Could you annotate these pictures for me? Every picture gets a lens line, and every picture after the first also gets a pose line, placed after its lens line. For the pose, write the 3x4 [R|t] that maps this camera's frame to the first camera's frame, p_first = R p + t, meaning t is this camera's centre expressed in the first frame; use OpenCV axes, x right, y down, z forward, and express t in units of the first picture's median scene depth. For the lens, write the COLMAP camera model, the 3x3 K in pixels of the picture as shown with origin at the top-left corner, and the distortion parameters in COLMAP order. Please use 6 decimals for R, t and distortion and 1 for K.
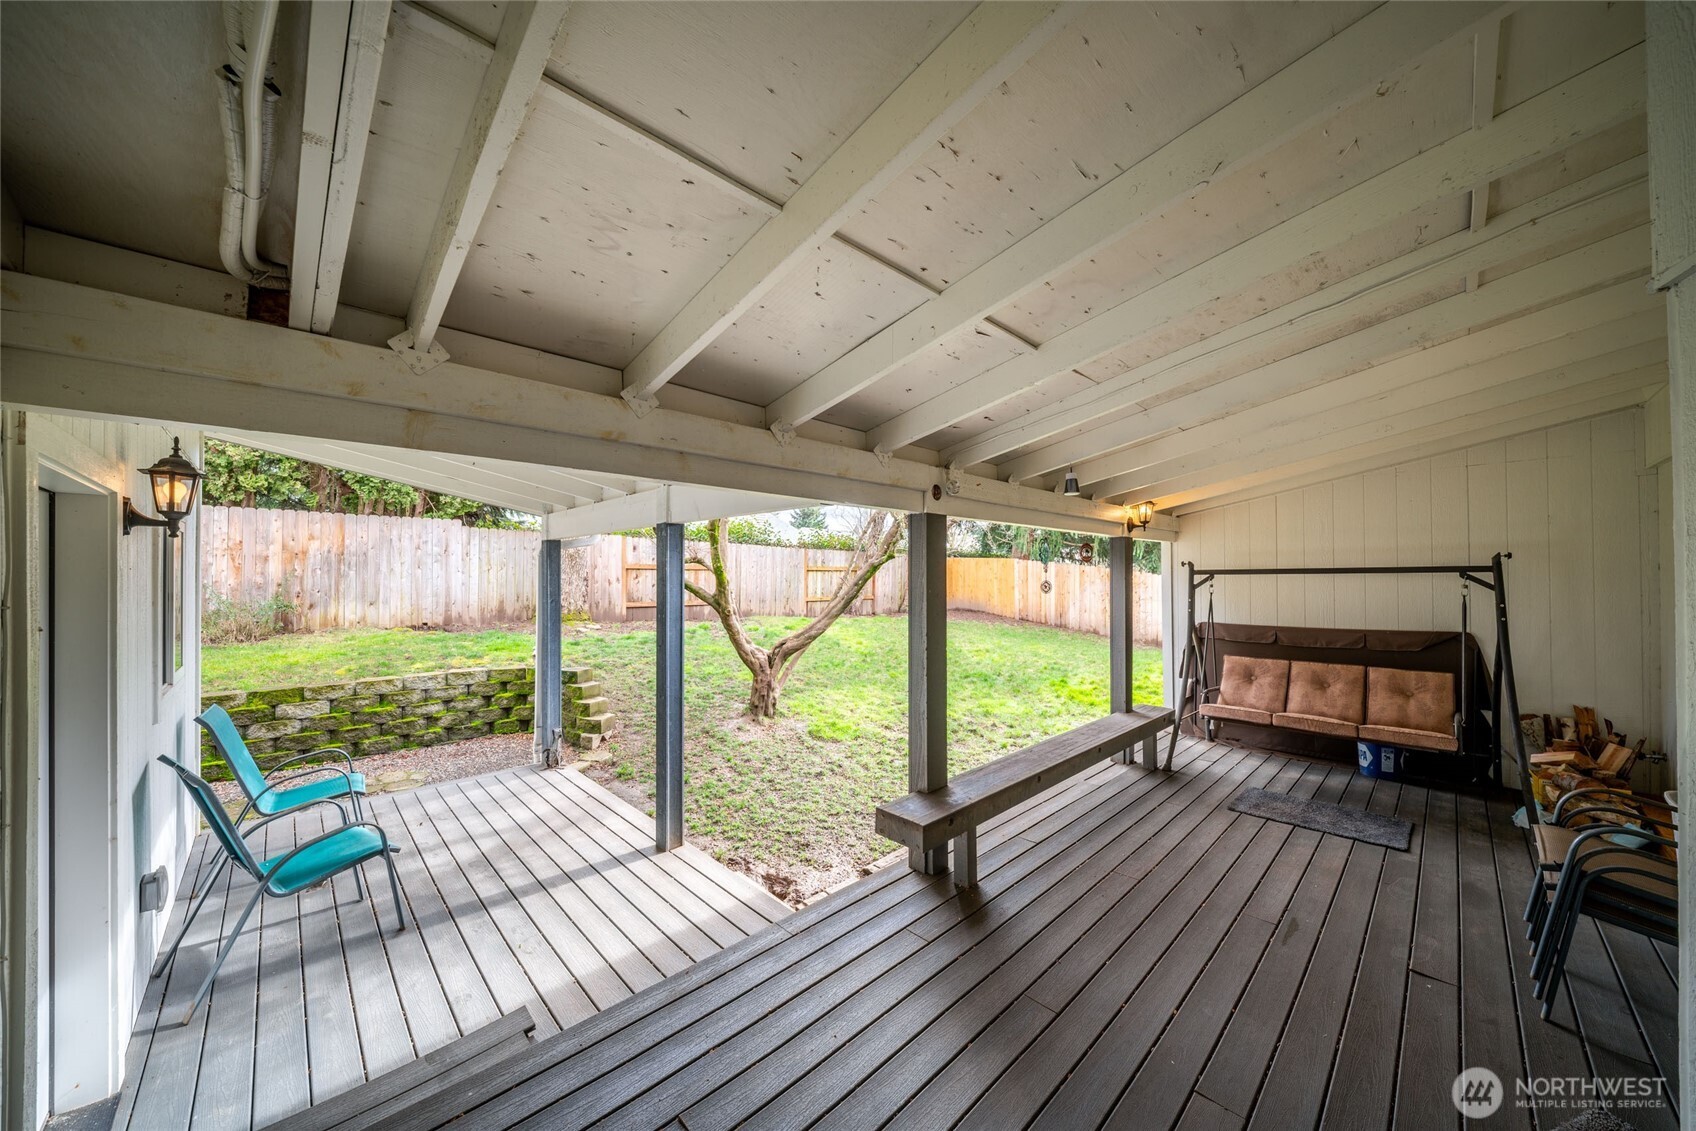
lens RADIAL K [[588.6, 0, 840.2], [0, 588.6, 568.7], [0, 0, 1]] dist [0.000943, -0.000238]
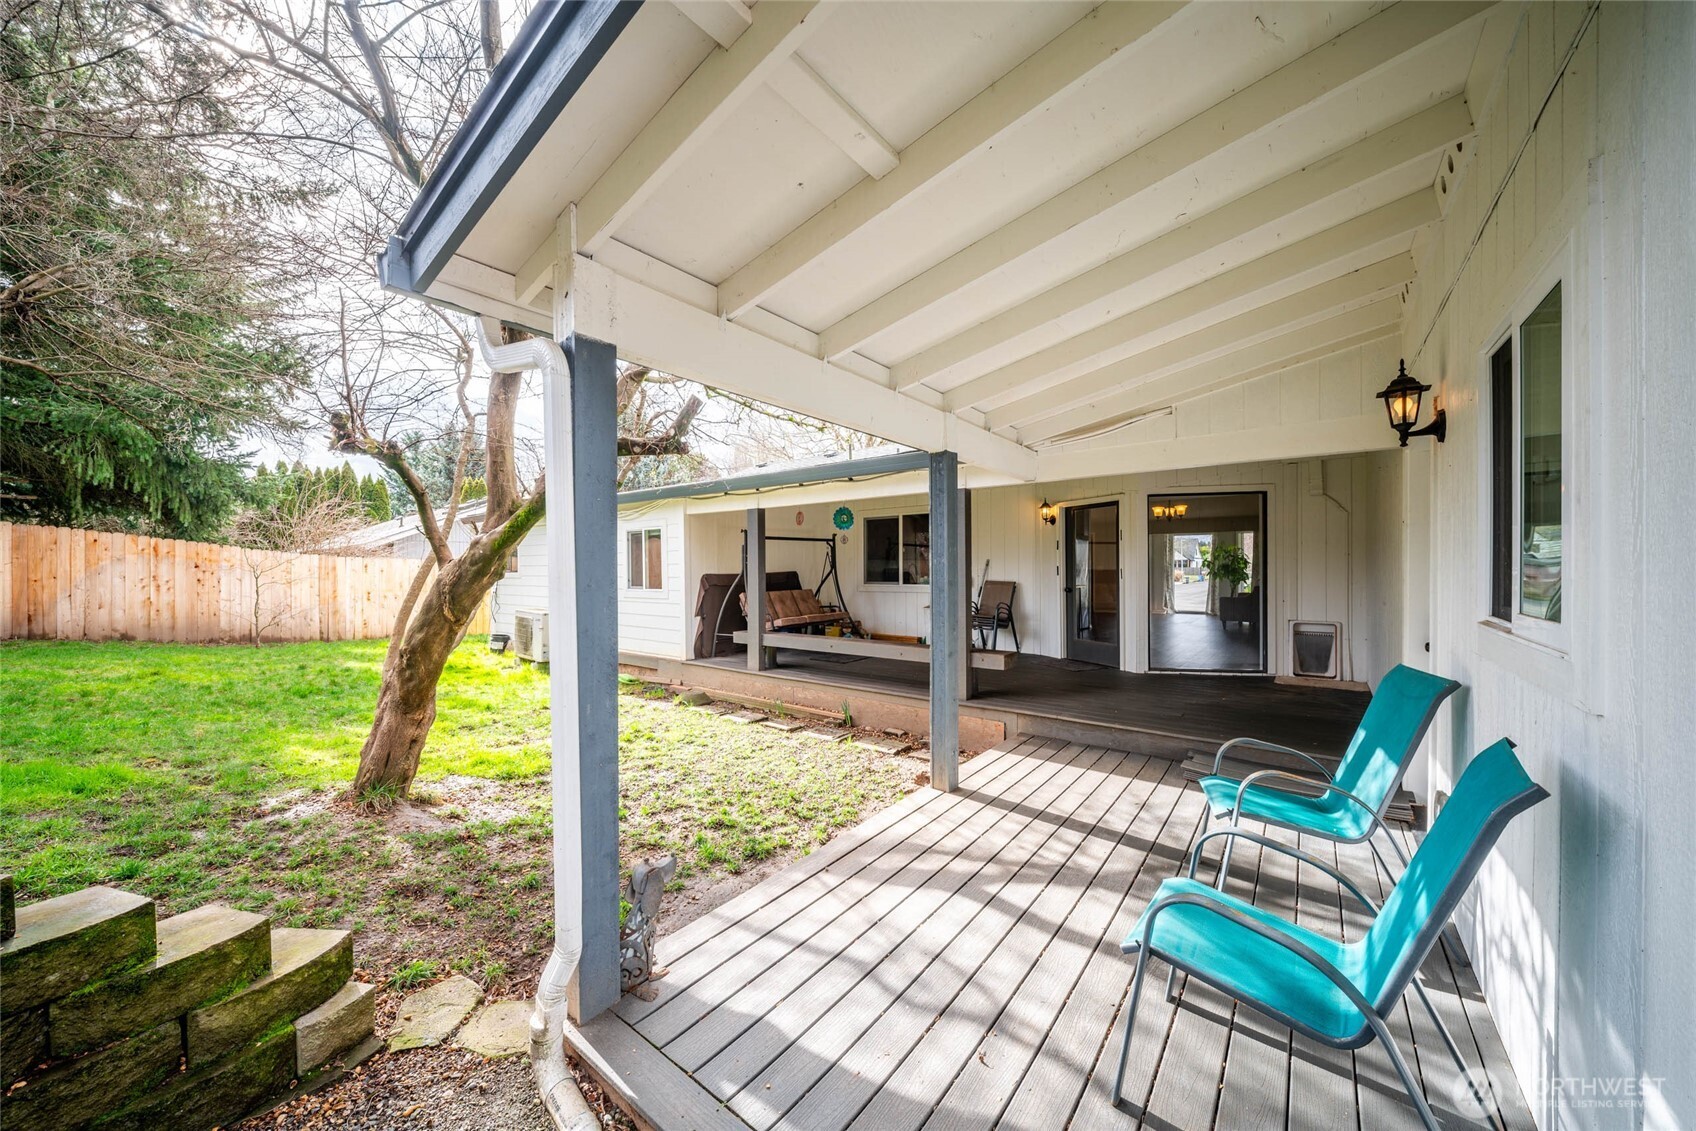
lens RADIAL K [[588.6, 0, 840.2], [0, 588.6, 568.7], [0, 0, 1]] dist [0.000943, -0.000238]
pose [[-0.136187, -0.002928, 0.990679, -0.392788], [-0.006228, 0.999978, 0.002099, 0.035306], [-0.990664, -0.005884, -0.136203, 0.418210]]
